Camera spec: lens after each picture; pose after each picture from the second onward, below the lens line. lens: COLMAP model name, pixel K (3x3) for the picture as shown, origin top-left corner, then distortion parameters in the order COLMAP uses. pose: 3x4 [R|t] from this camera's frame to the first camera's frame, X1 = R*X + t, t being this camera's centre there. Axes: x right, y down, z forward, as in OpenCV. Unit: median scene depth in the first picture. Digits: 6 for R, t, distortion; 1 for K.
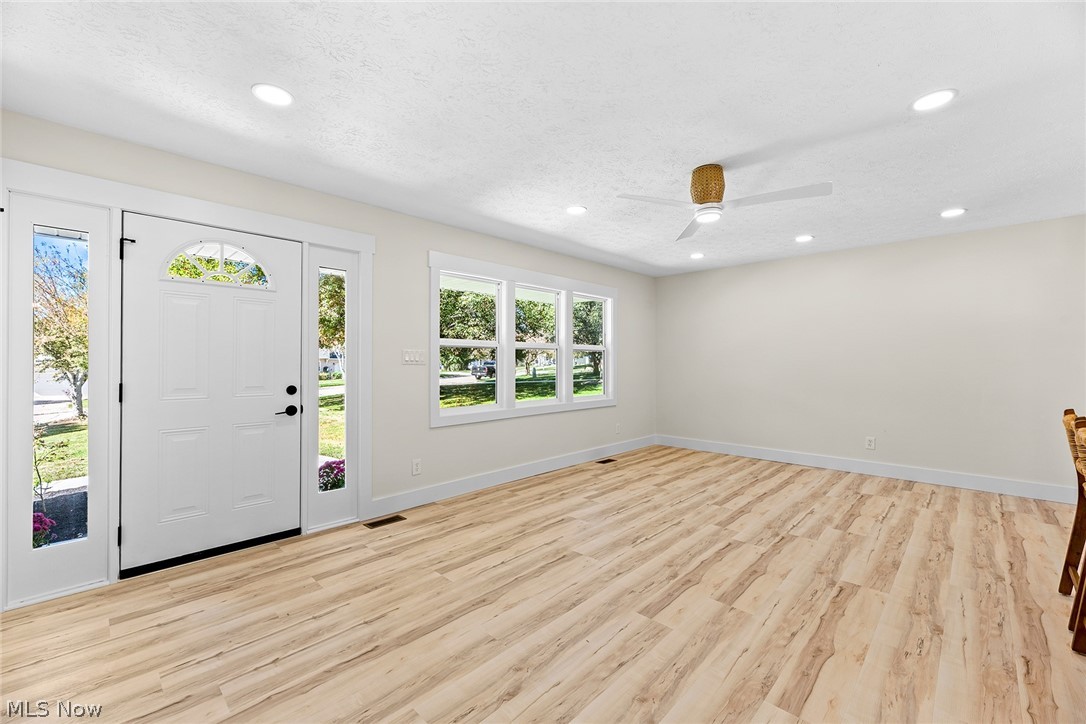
lens RADIAL K [[444.6, 0, 553.2], [0, 444.6, 358.8], [0, 0, 1]] dist [-0.001294, 0.000175]
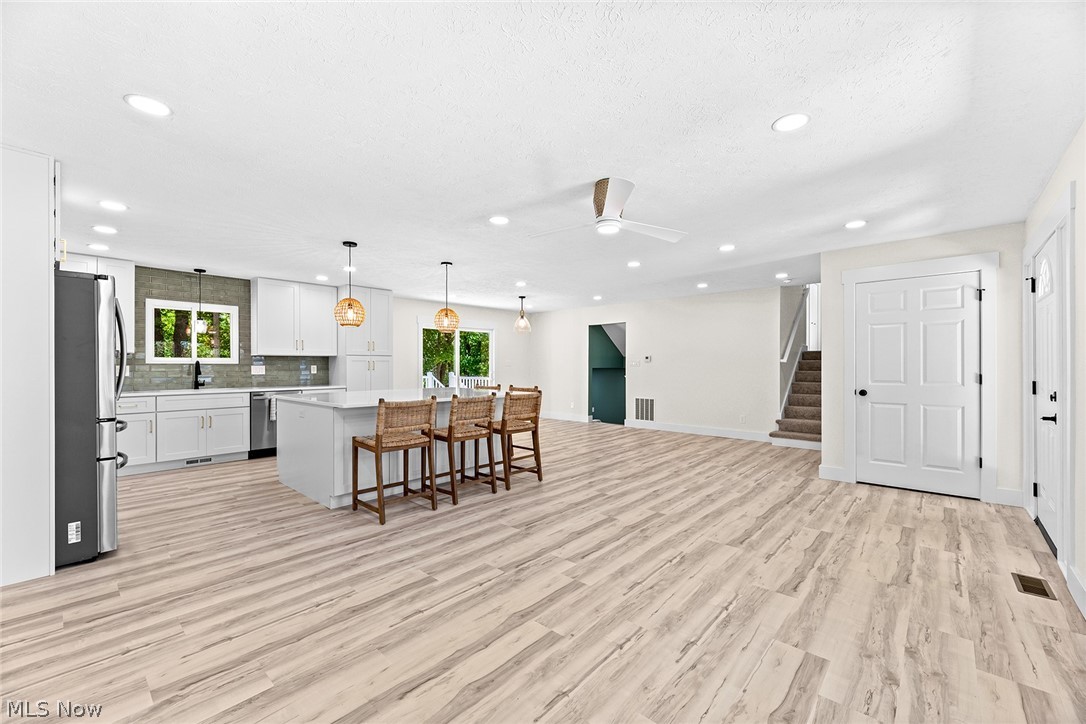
lens RADIAL K [[444.6, 0, 542.9], [0, 444.6, 364.0], [0, 0, 1]] dist [-0.001294, 0.000175]
pose [[-0.999870, 0.002864, -0.015878, 0.486605], [0.003070, 0.999912, -0.012938, 0.011188], [0.015839, -0.012985, -0.999790, 1.917620]]
